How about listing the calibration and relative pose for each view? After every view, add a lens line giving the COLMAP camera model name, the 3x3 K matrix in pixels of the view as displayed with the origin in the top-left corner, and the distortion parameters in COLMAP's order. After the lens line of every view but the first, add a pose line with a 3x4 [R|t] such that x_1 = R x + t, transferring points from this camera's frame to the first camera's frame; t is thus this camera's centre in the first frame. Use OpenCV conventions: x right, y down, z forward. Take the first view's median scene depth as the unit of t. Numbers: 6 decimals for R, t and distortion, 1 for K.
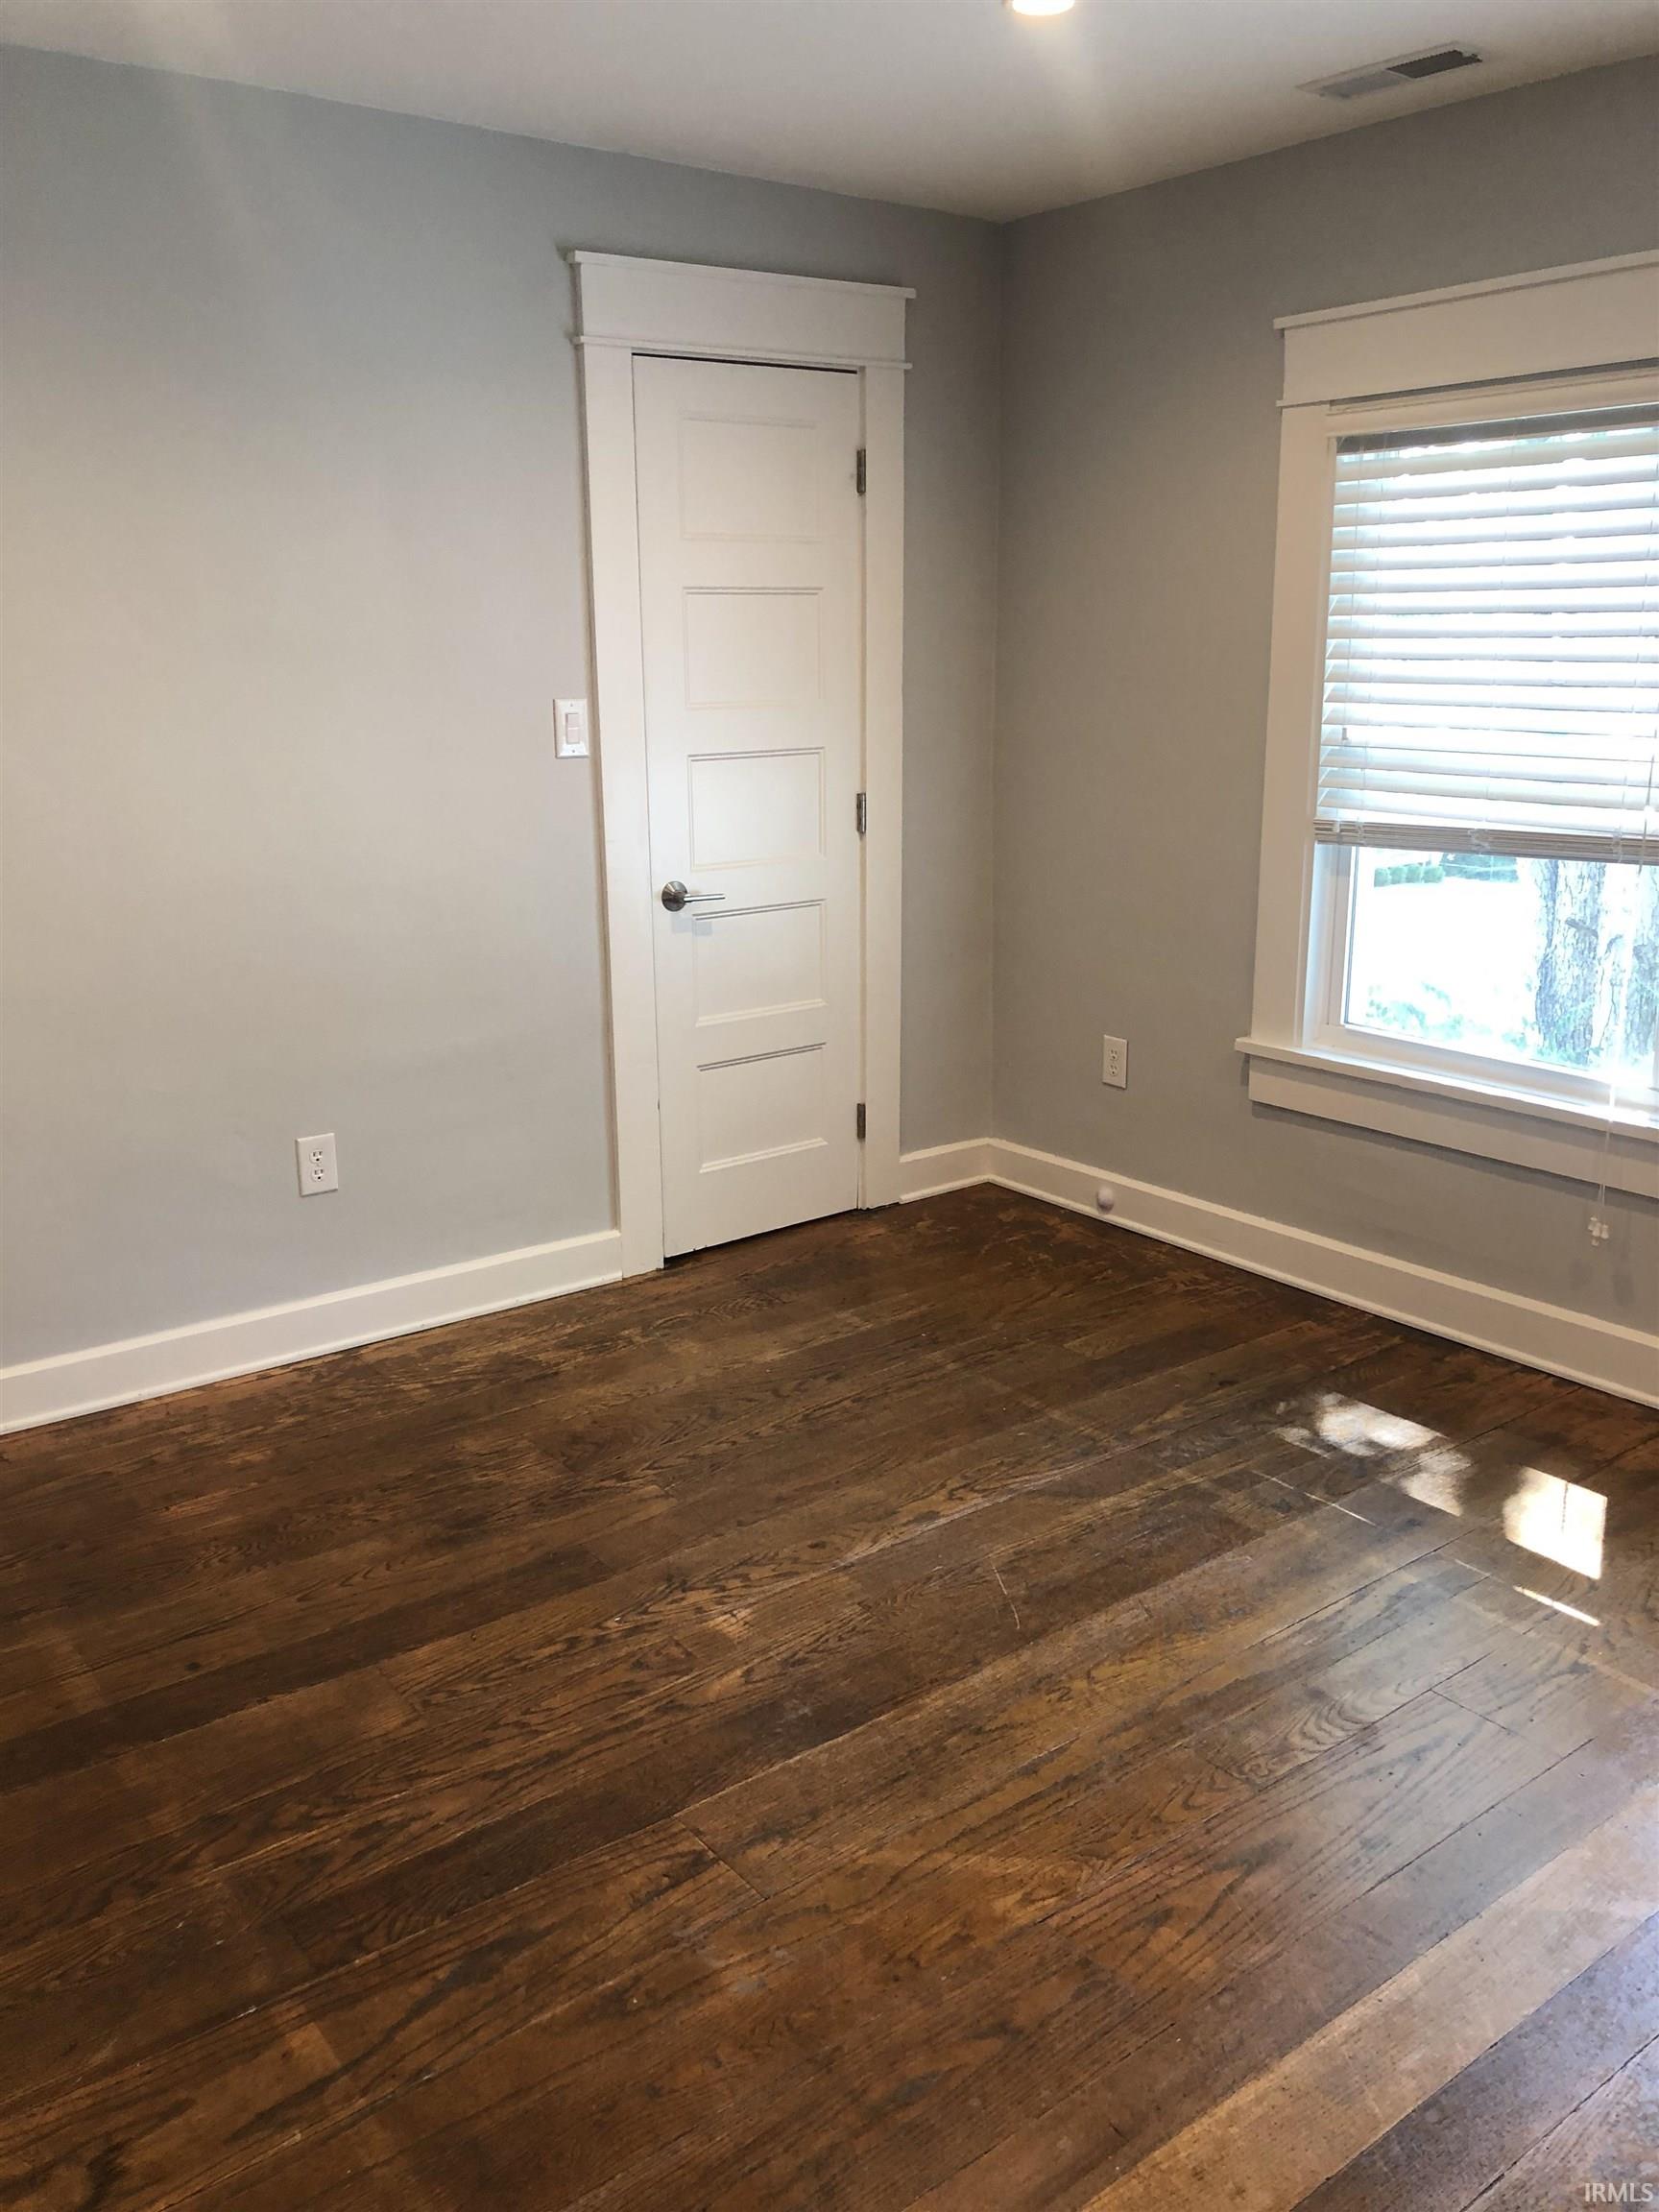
lens RADIAL K [[1770.4, 0, 840.1], [0, 1770.4, 1113.0], [0, 0, 1]] dist [-0.004915, 0.003908]
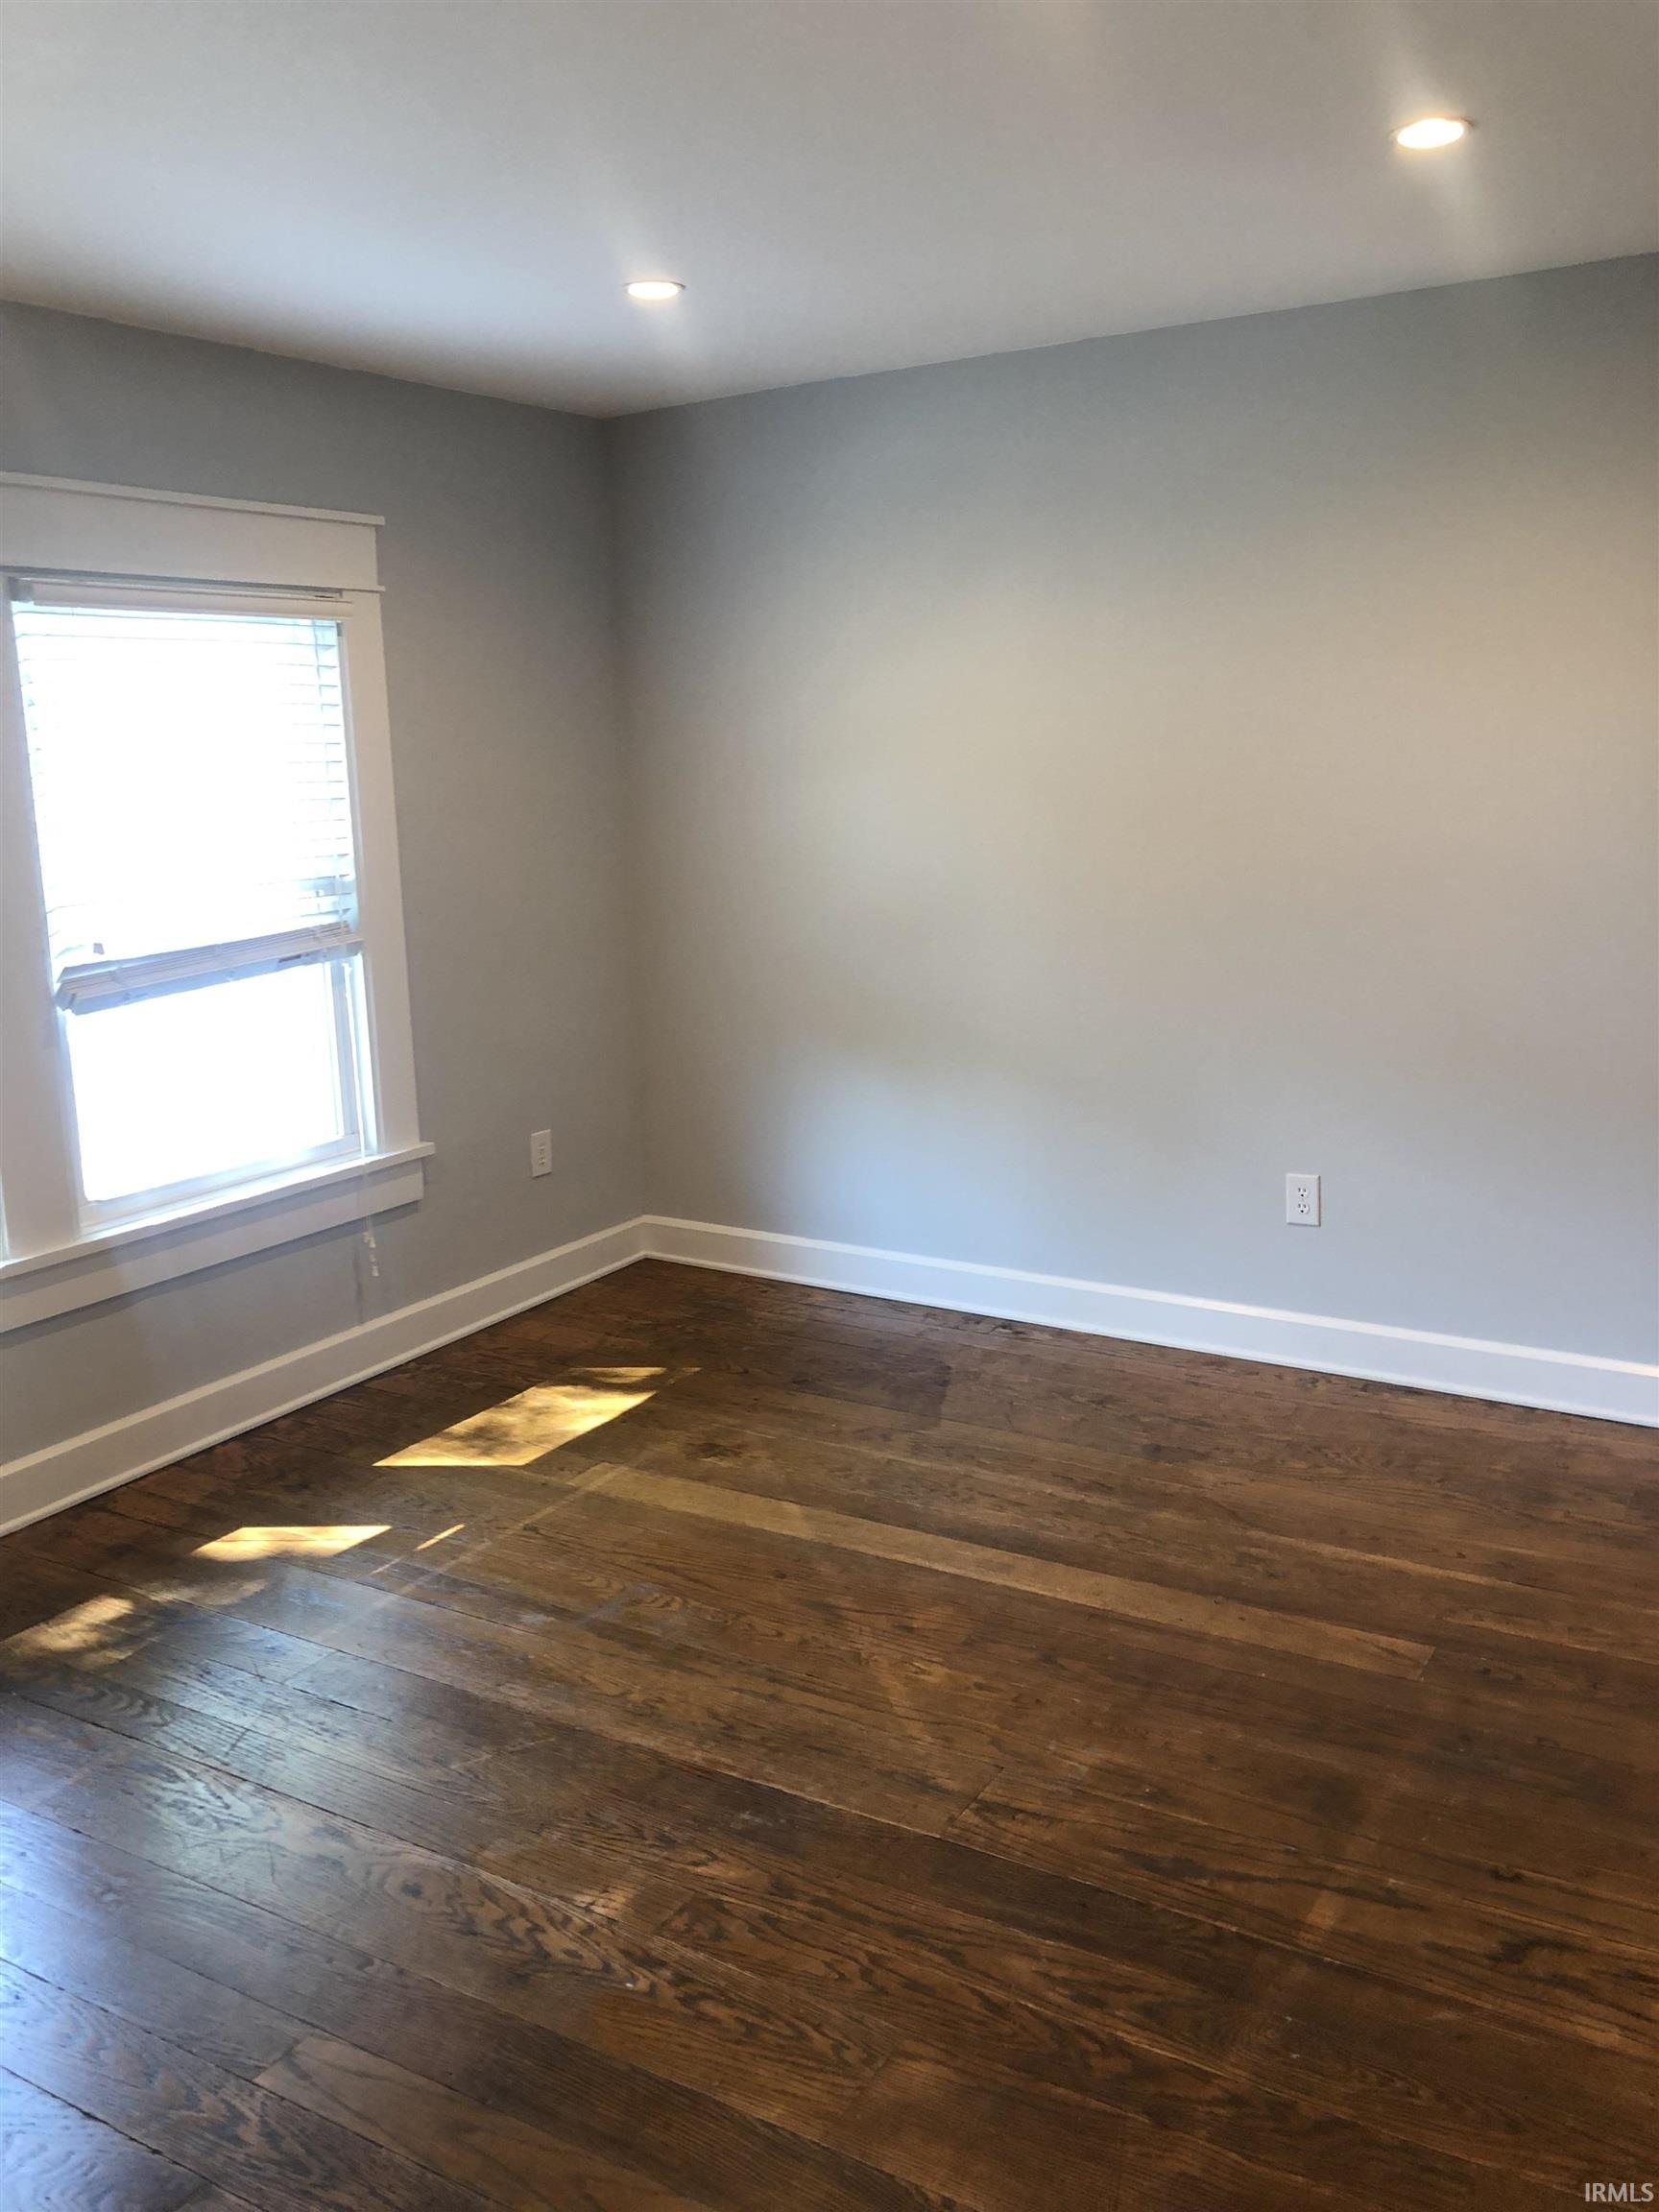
lens RADIAL K [[1809.3, 0, 854.1], [0, 1809.3, 1100.5], [0, 0, 1]] dist [-0.004450, -0.002363]
pose [[-0.353783, -0.151767, 0.922933, -1.042028], [0.280293, 0.924196, 0.259418, -0.325116], [-0.892342, 0.350469, -0.284426, 1.219984]]
